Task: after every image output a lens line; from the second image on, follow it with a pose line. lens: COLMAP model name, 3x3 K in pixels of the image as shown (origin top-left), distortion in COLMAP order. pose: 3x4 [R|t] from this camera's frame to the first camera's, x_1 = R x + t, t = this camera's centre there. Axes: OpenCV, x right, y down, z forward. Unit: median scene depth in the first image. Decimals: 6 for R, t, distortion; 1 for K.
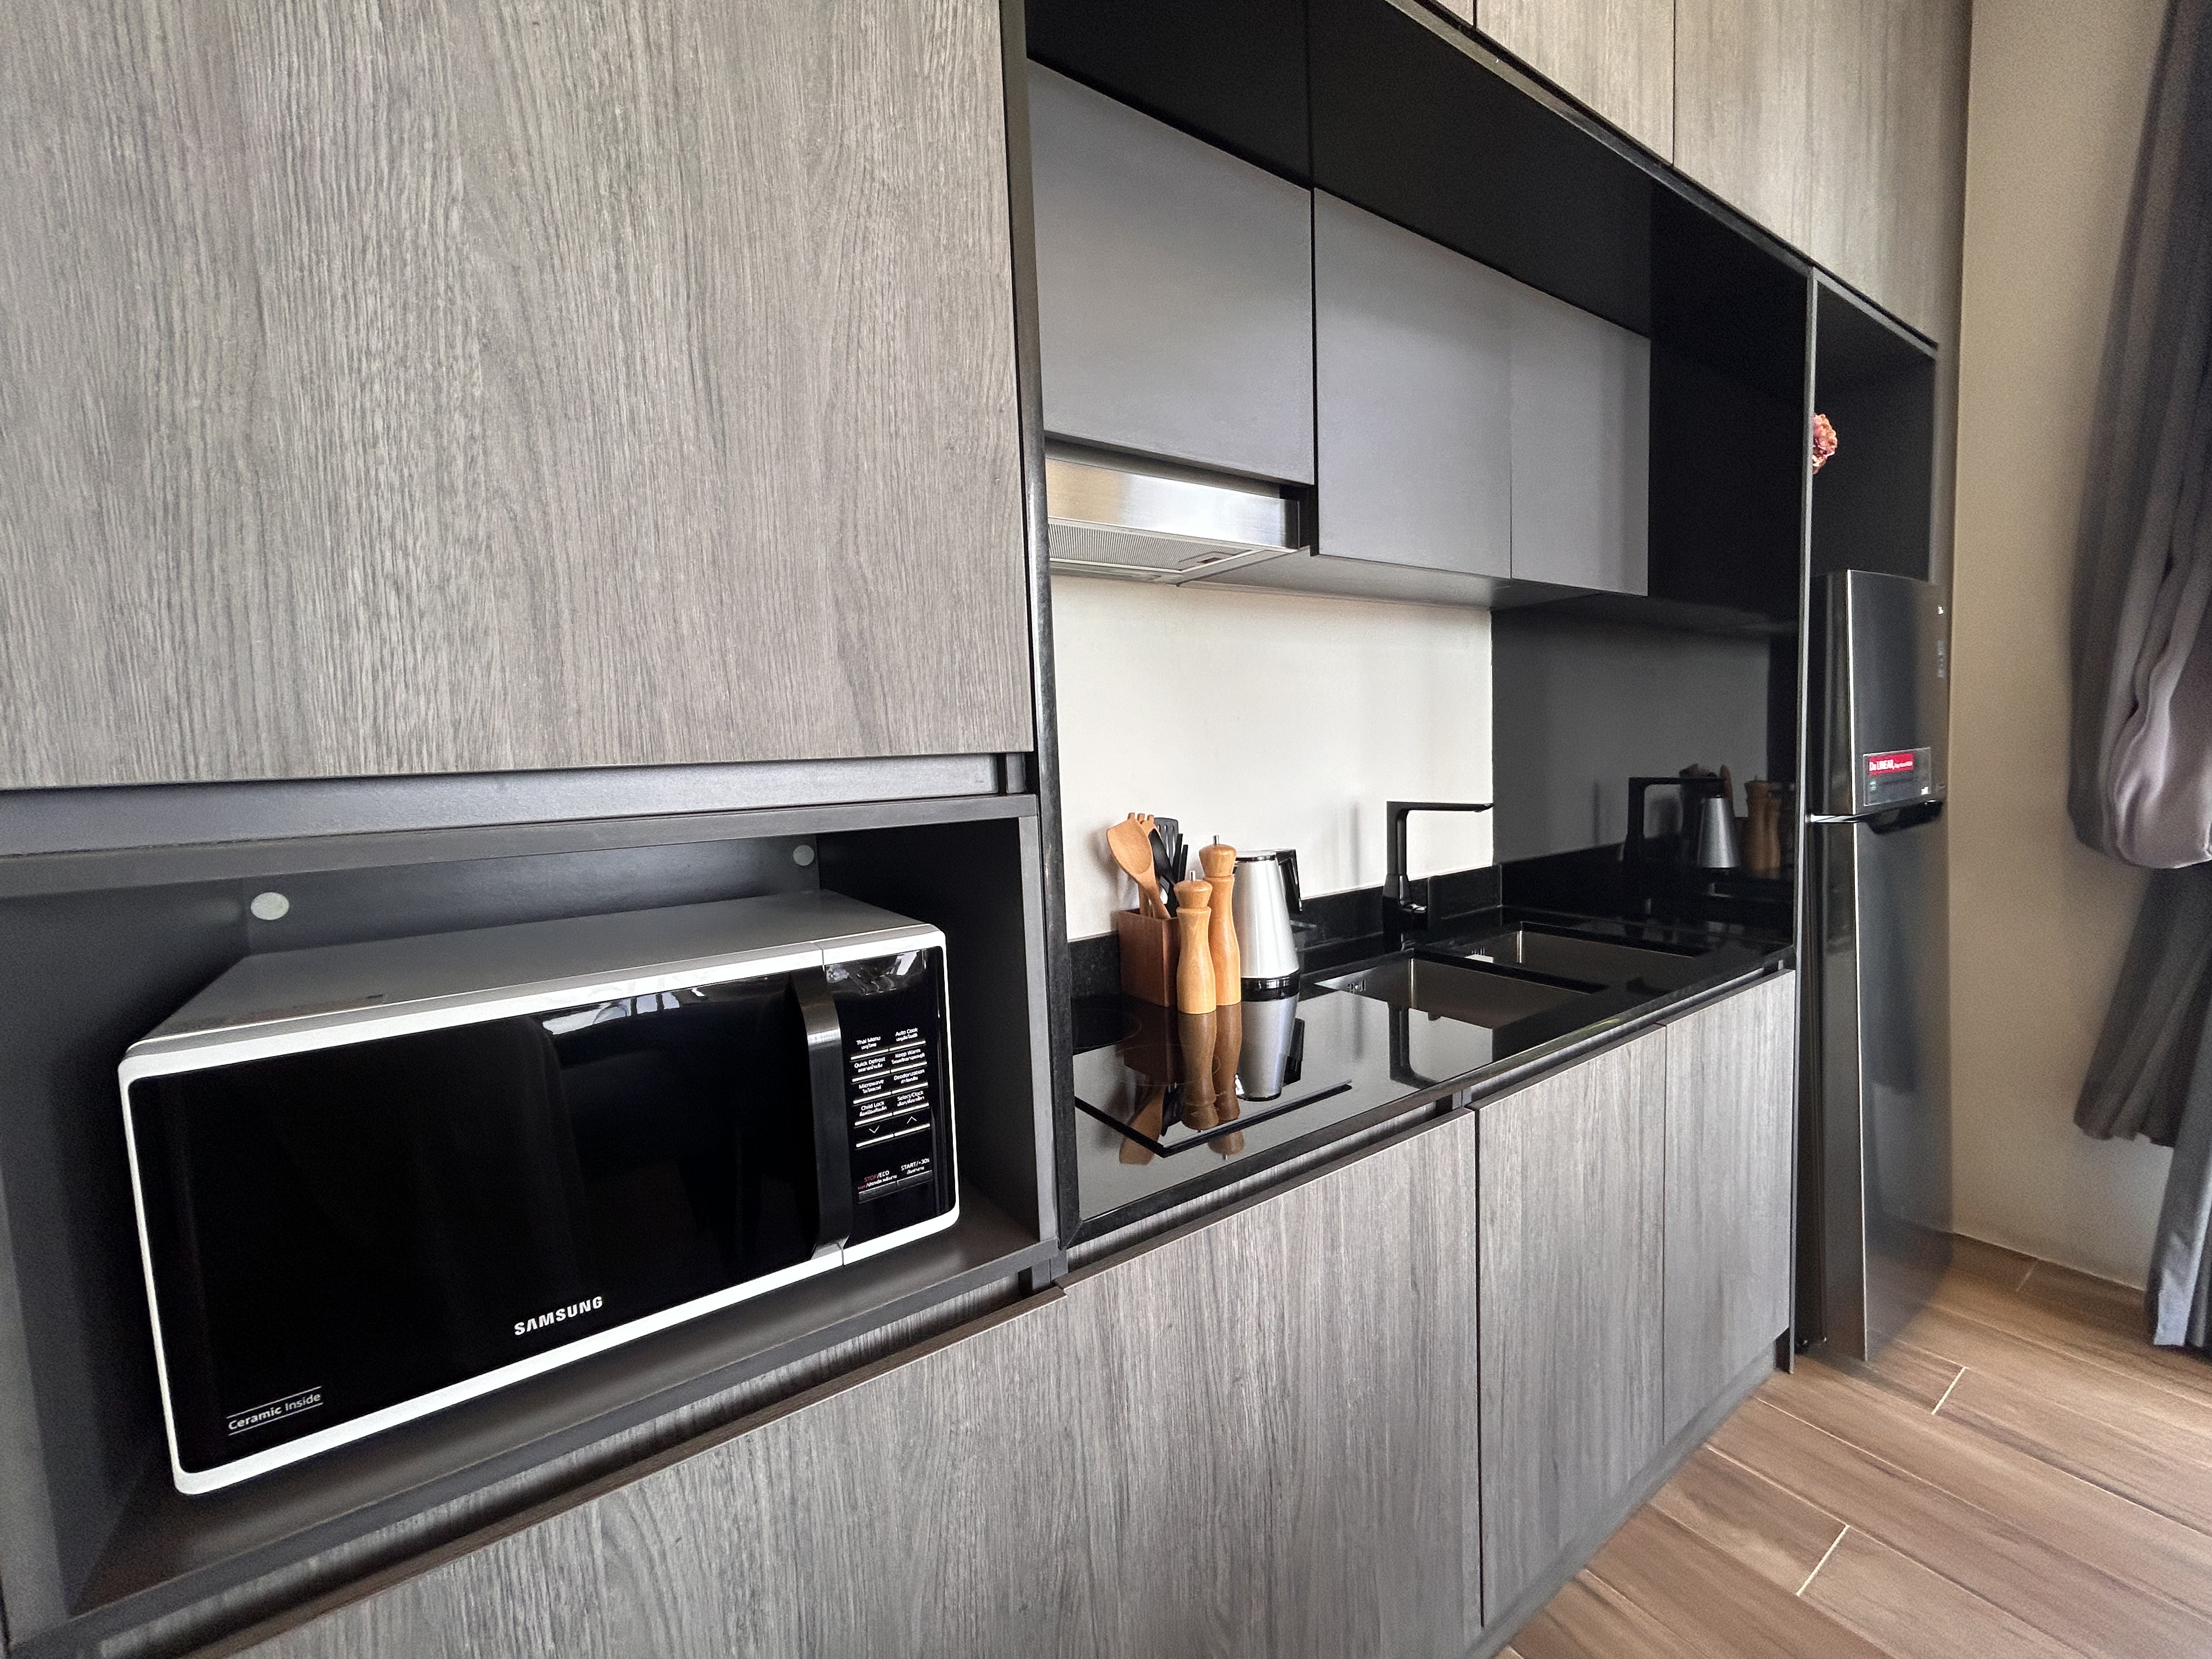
lens RADIAL K [[904.5, 0, 1112.6], [0, 904.5, 822.9], [0, 0, 1]] dist [0.002666, 0.000645]
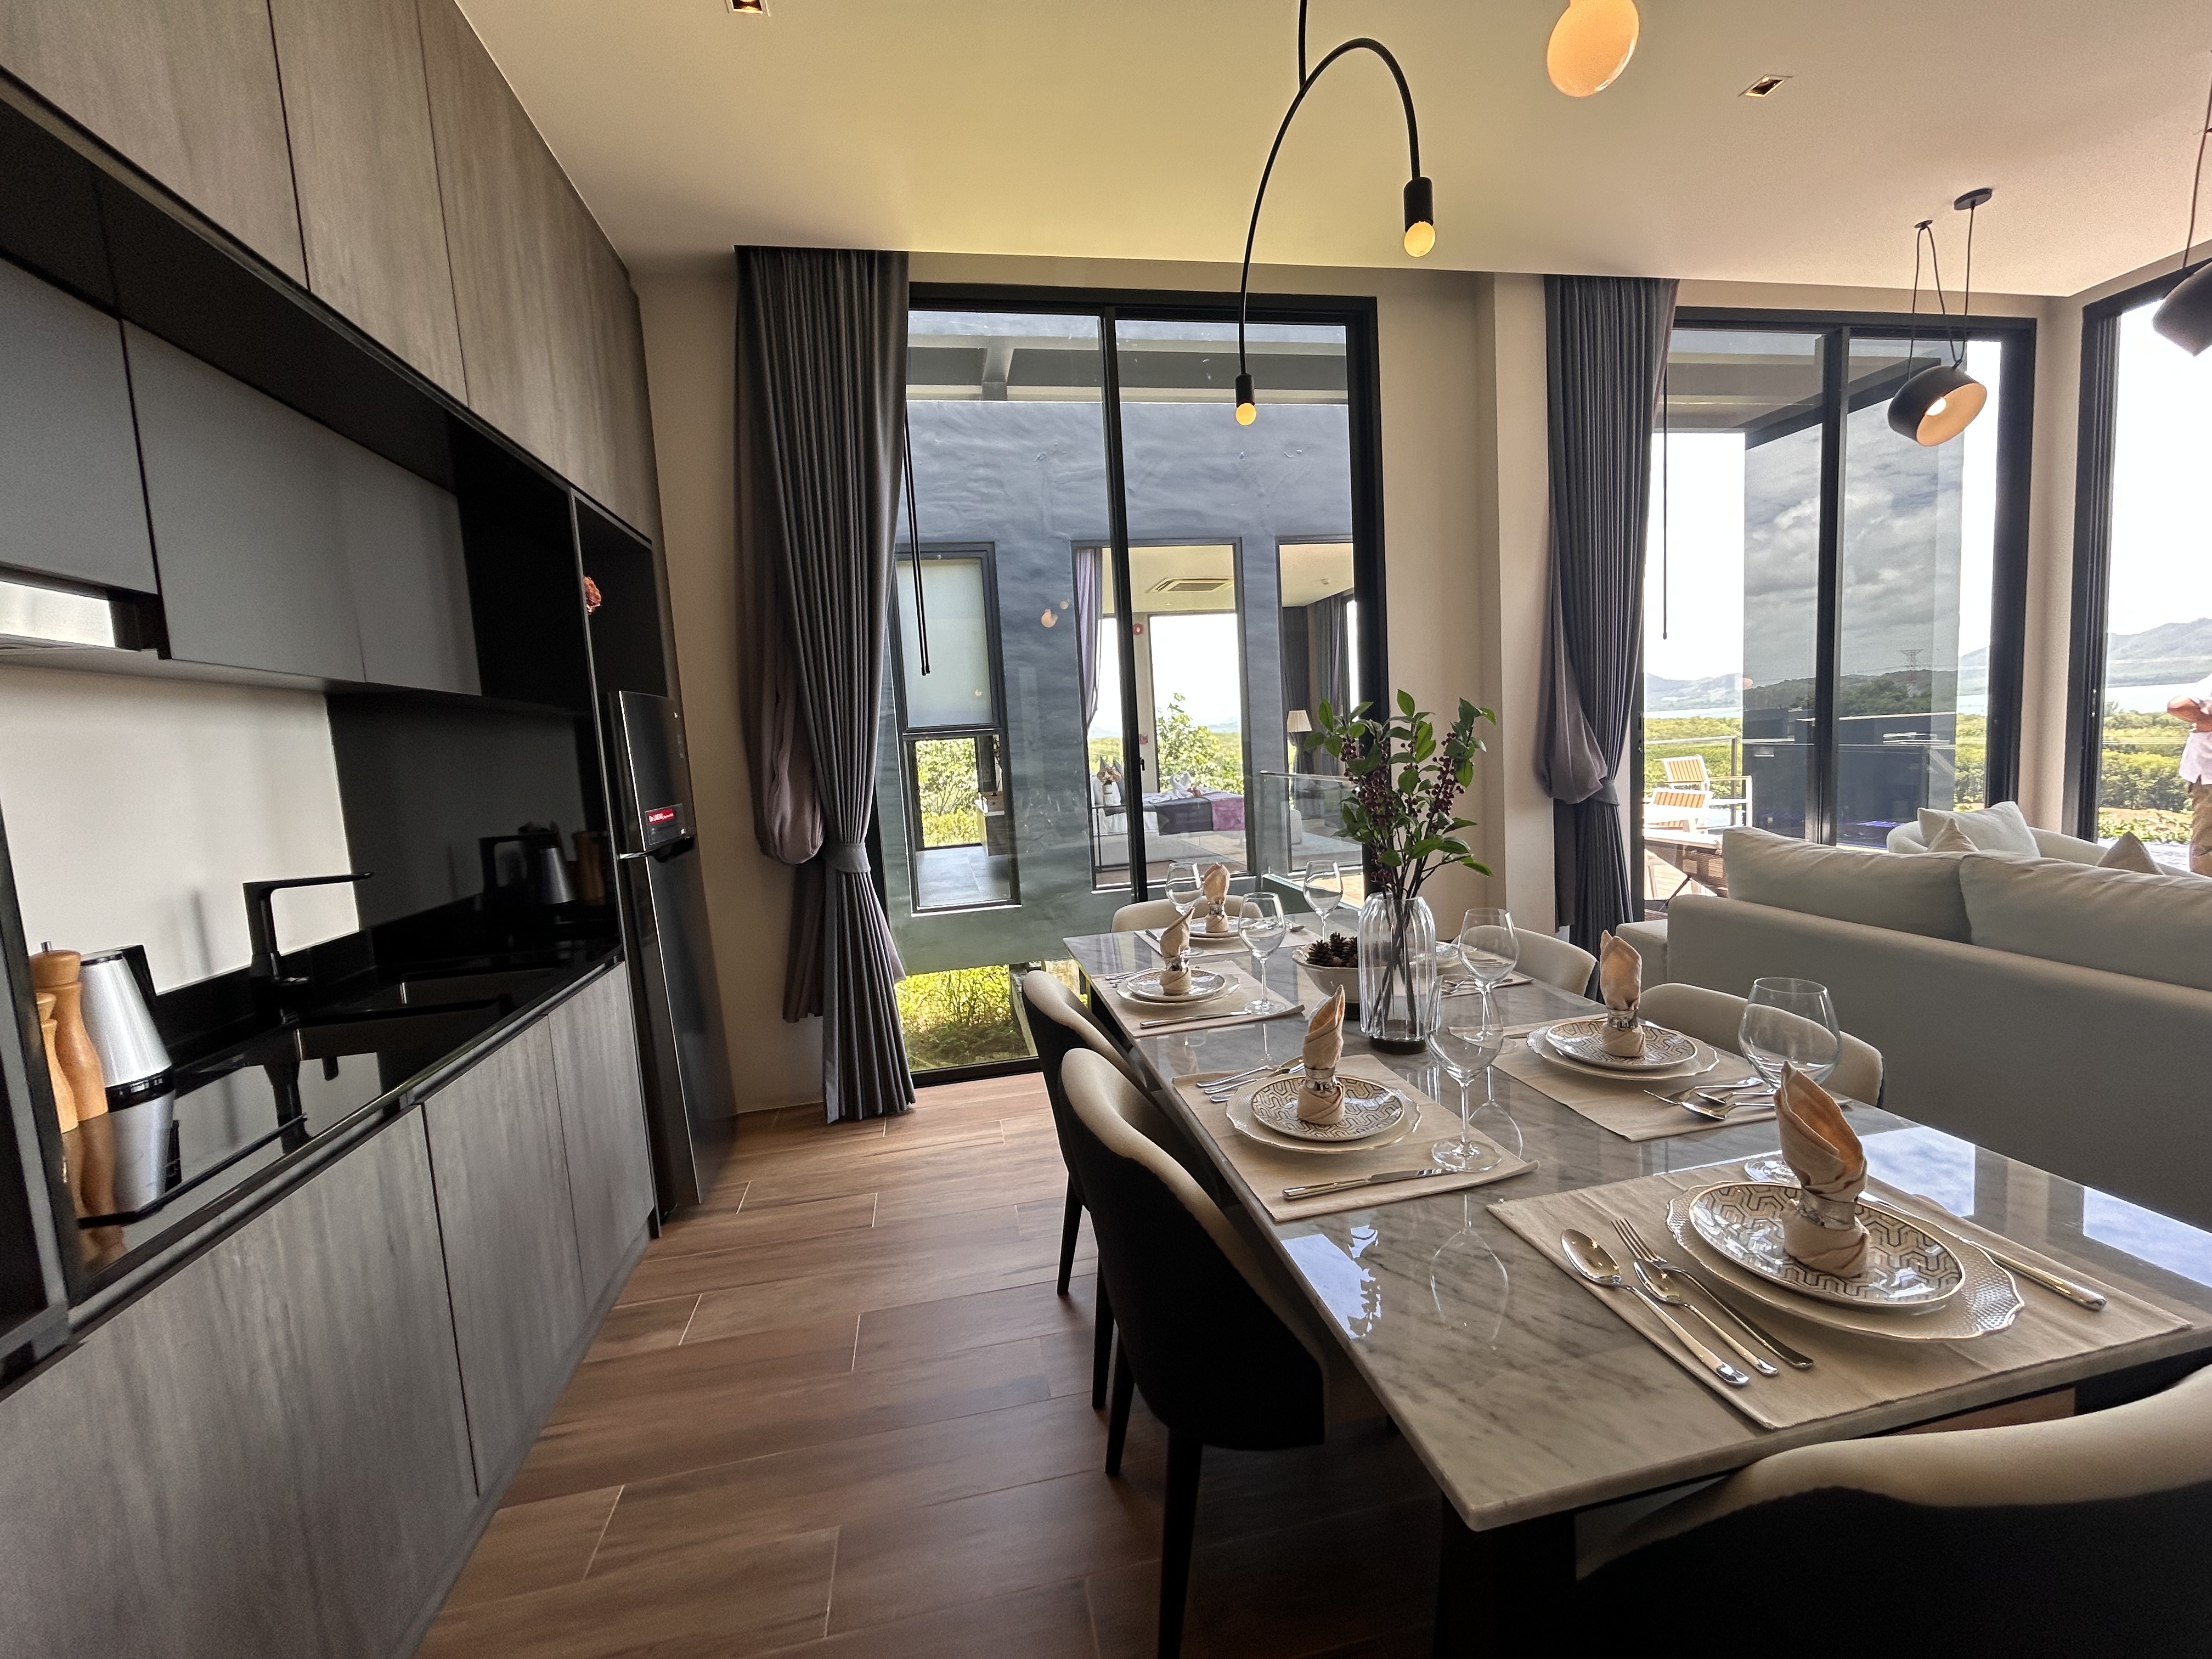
lens RADIAL K [[889.9, 0, 1106.0], [0, 889.9, 829.5], [0, 0, 1]] dist [-0.001056, -0.000512]
pose [[0.398494, -0.076497, 0.913975, -0.262863], [0.119821, 0.992317, 0.030812, 0.001878], [-0.909310, 0.097235, 0.404598, -0.346589]]
